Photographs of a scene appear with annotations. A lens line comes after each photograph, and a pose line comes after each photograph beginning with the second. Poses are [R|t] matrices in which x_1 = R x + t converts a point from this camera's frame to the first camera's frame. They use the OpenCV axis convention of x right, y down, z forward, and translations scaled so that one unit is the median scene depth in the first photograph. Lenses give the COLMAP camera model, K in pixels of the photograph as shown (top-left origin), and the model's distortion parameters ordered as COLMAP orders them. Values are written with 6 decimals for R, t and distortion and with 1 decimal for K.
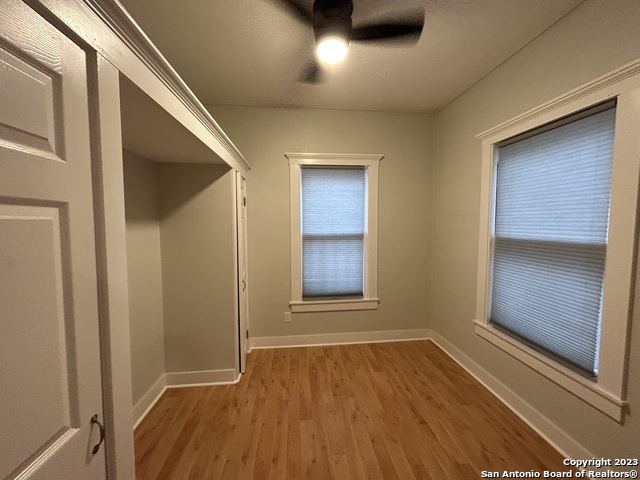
lens RADIAL K [[260.7, 0, 320.4], [0, 260.7, 238.9], [0, 0, 1]] dist [0.002536, 0.000336]
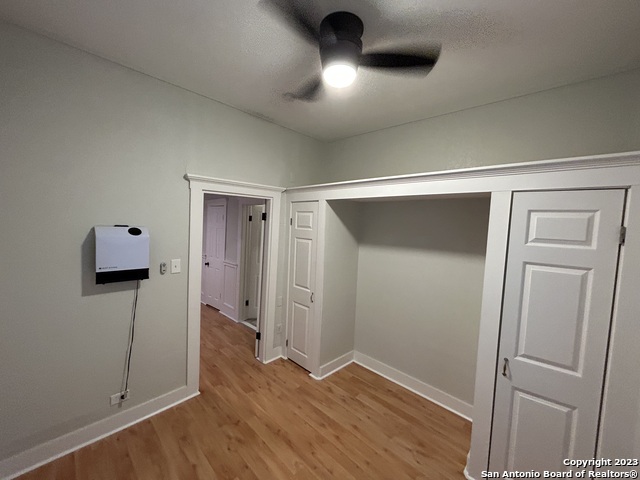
lens RADIAL K [[260.7, 0, 320.1], [0, 260.7, 239.3], [0, 0, 1]] dist [0.002536, 0.000336]
pose [[-0.769605, 0.008965, -0.638458, 0.600373], [-0.081273, 0.990393, 0.111874, -0.220420], [0.633327, 0.137988, -0.761483, 1.525444]]
